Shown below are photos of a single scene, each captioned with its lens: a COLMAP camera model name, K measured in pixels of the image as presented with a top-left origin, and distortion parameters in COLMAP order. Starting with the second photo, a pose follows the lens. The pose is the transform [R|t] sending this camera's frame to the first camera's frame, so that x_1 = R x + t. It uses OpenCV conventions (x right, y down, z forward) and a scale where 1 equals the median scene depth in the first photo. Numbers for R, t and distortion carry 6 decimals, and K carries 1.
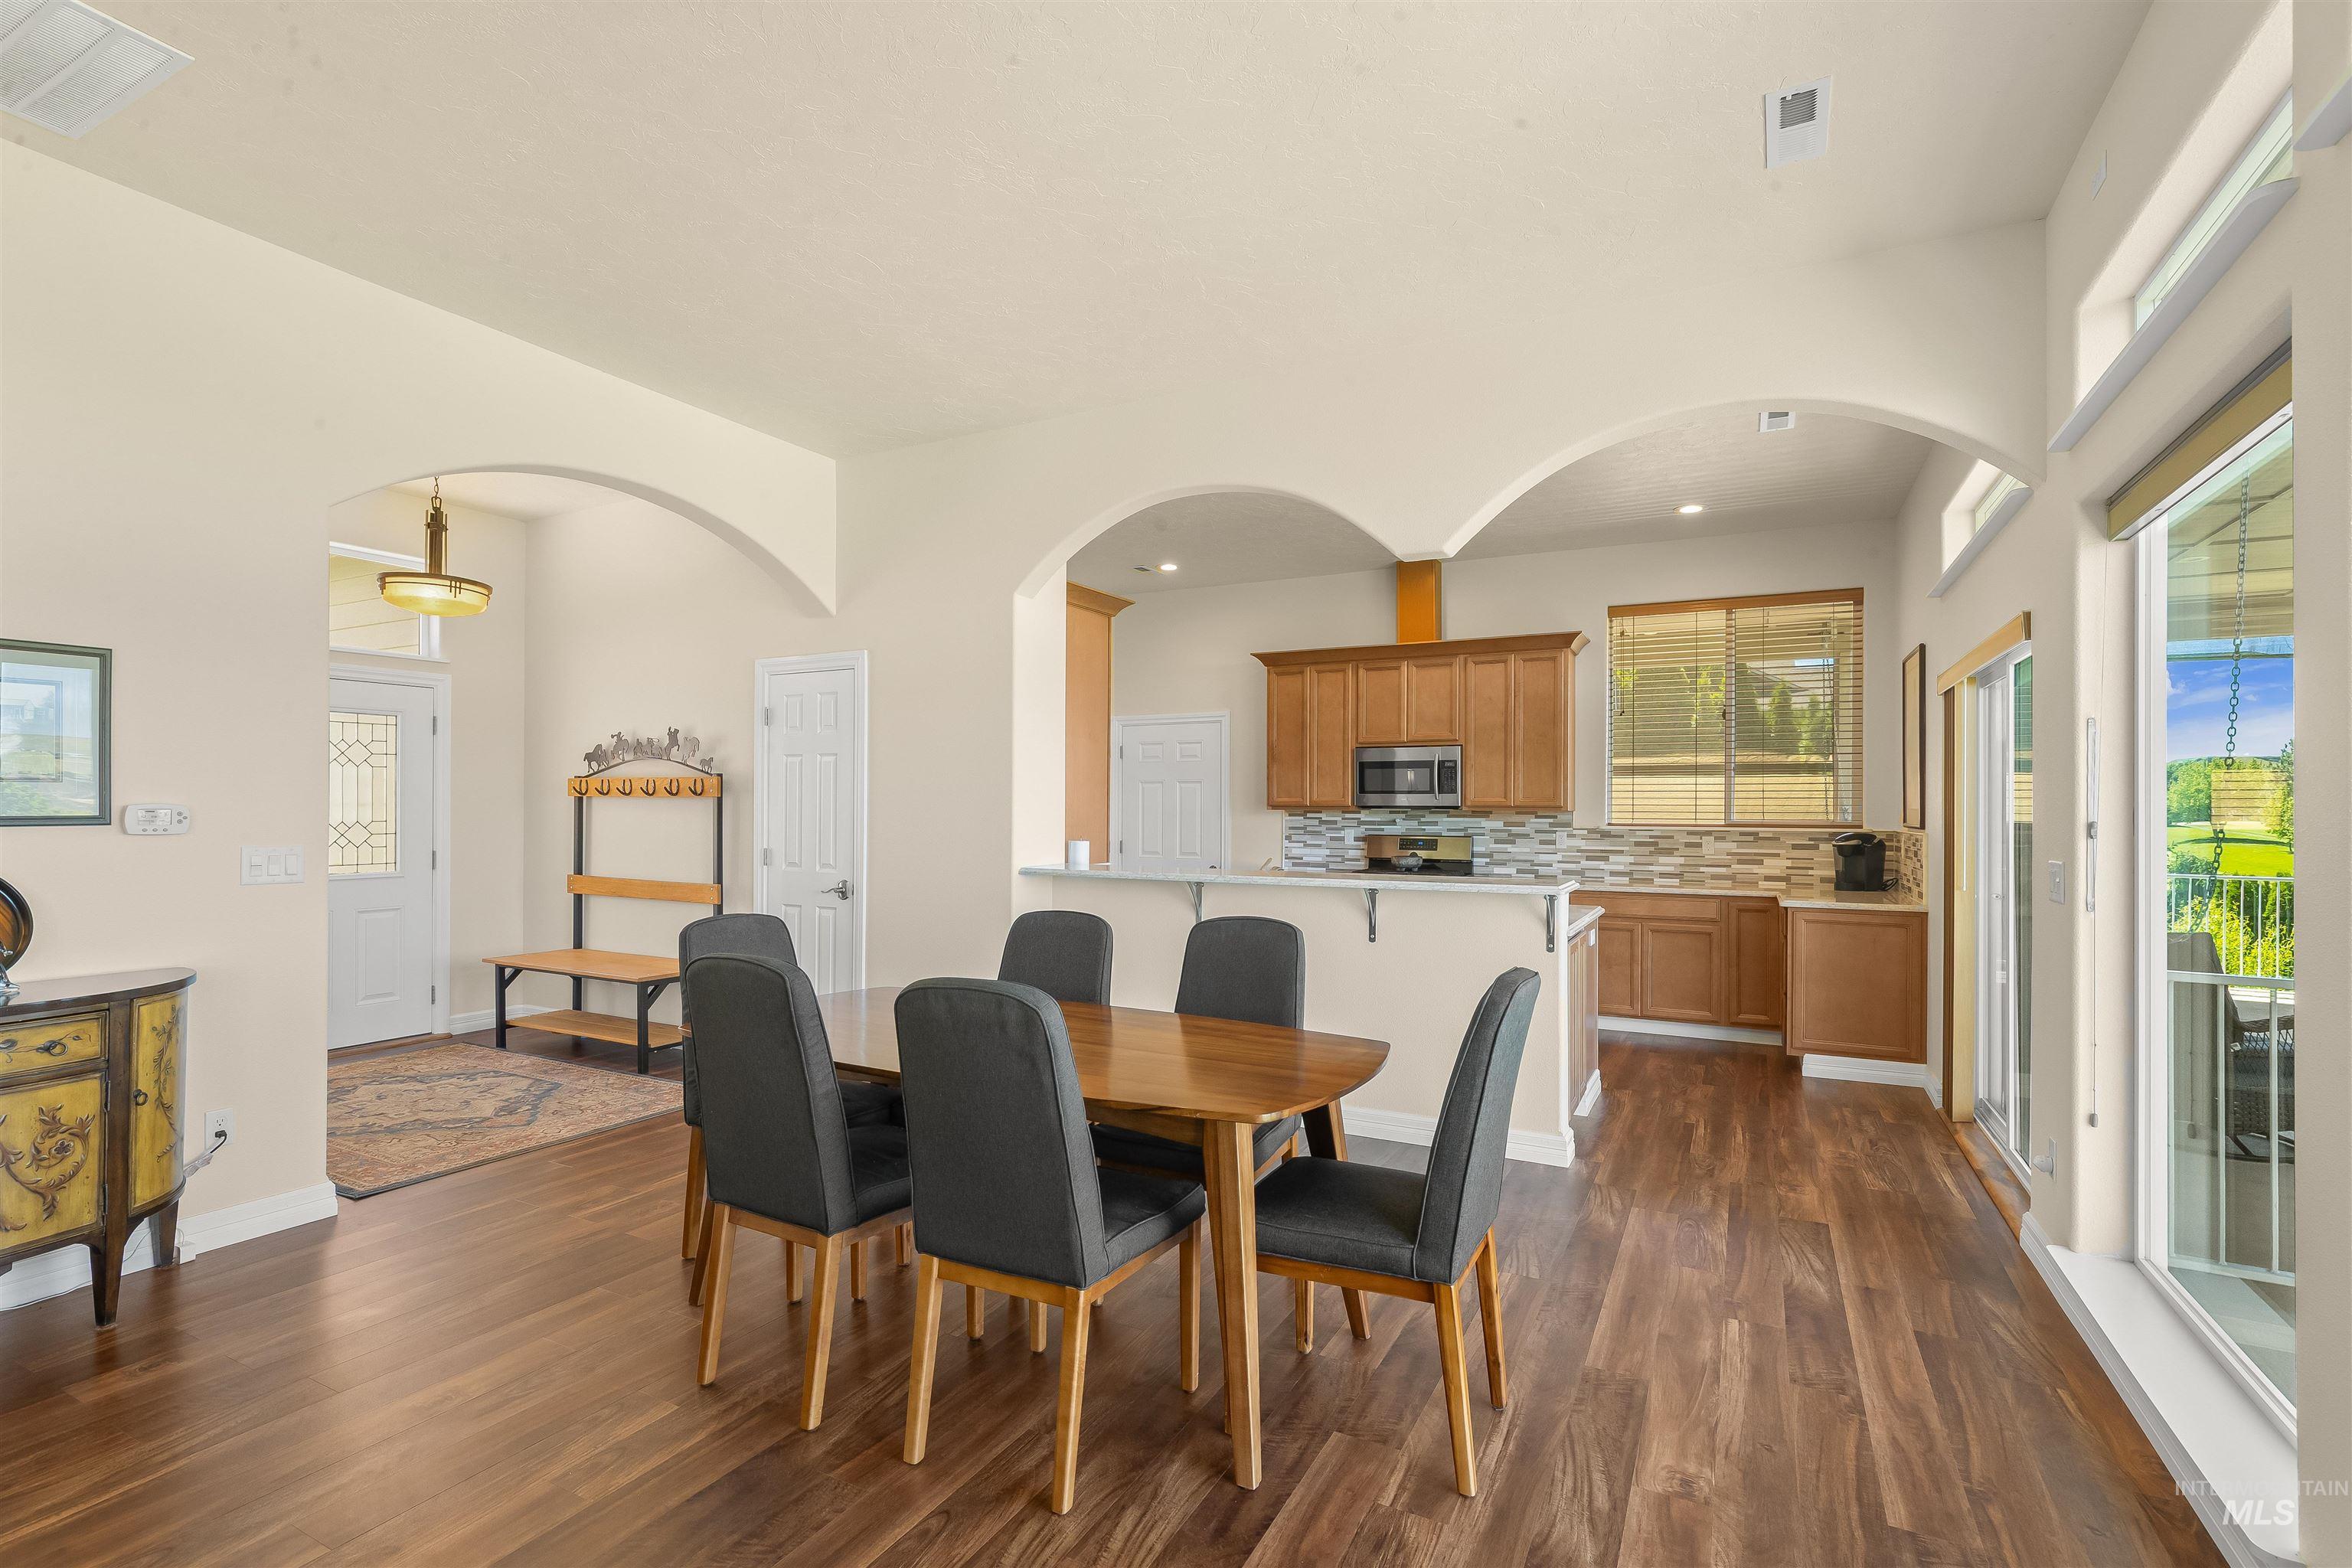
lens RADIAL K [[1088.4, 0, 1188.4], [0, 1088.4, 802.7], [0, 0, 1]] dist [-0.002219, -0.000052]
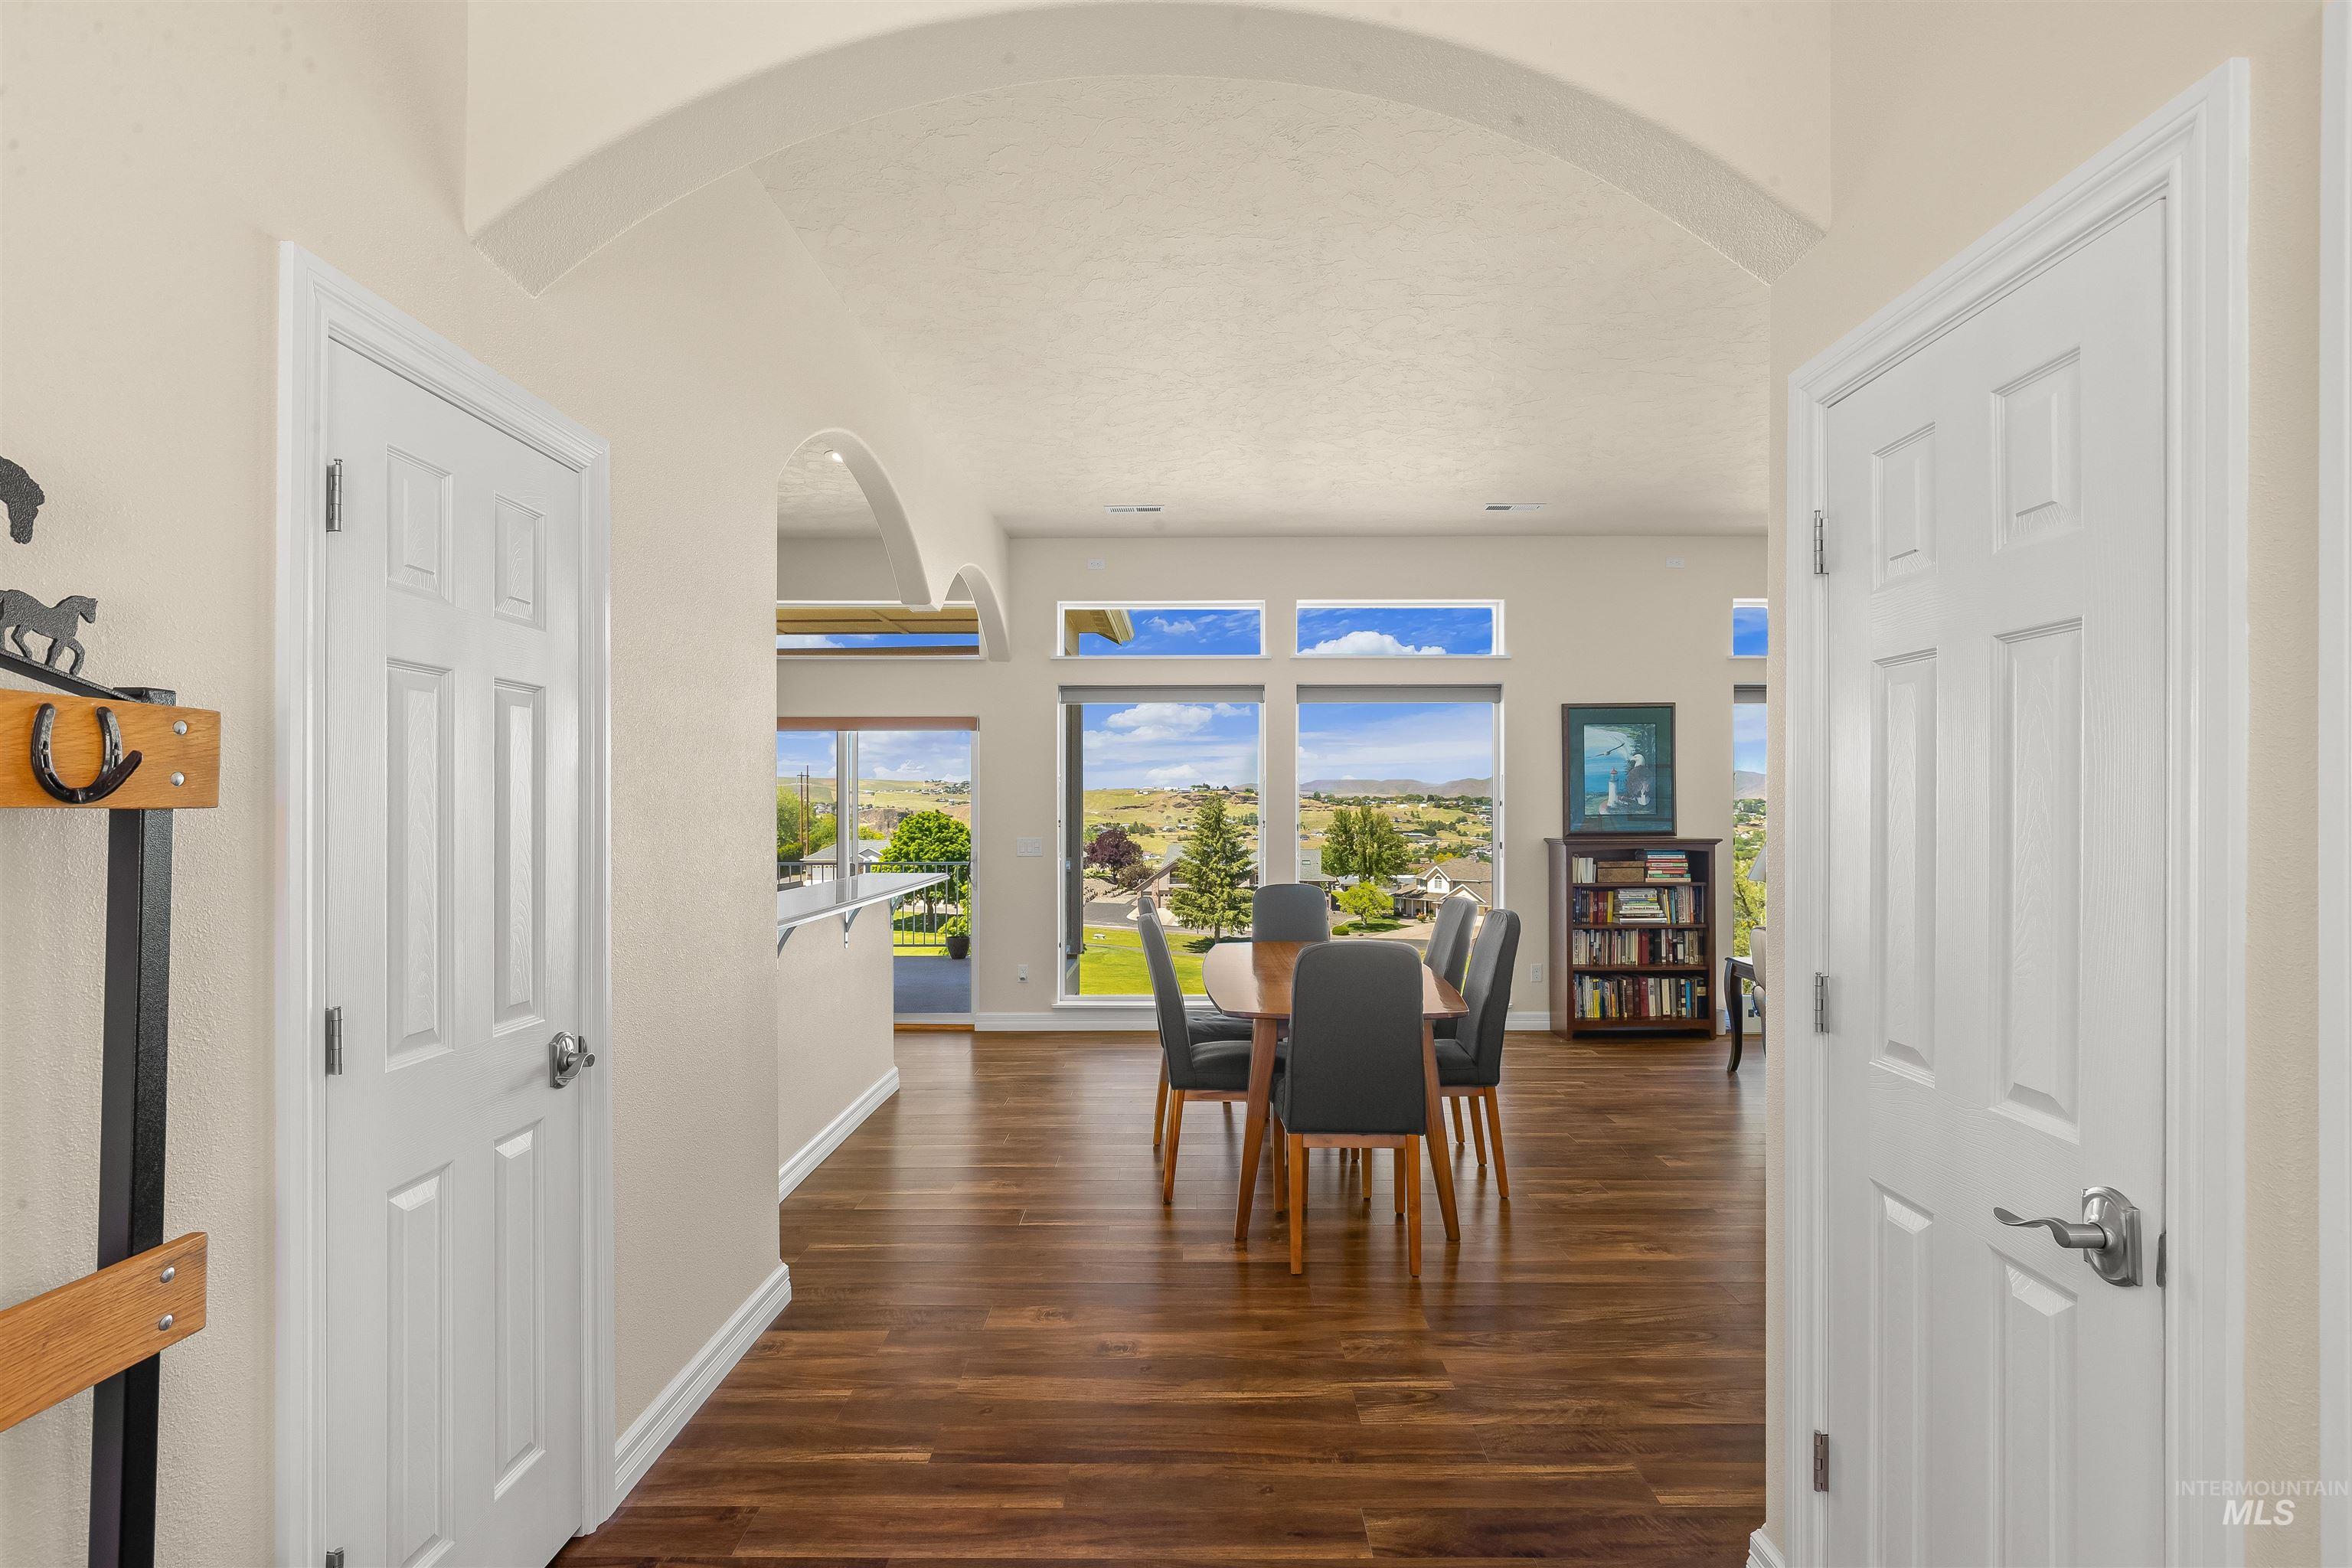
lens RADIAL K [[1079.2, 0, 1175.6], [0, 1079.2, 803.5], [0, 0, 1]] dist [0.000740, 0.000065]
pose [[-0.452805, -0.004582, 0.891598, -0.579804], [-0.005033, 0.999984, 0.002583, -0.010519], [-0.891595, -0.003318, -0.452821, 0.766344]]
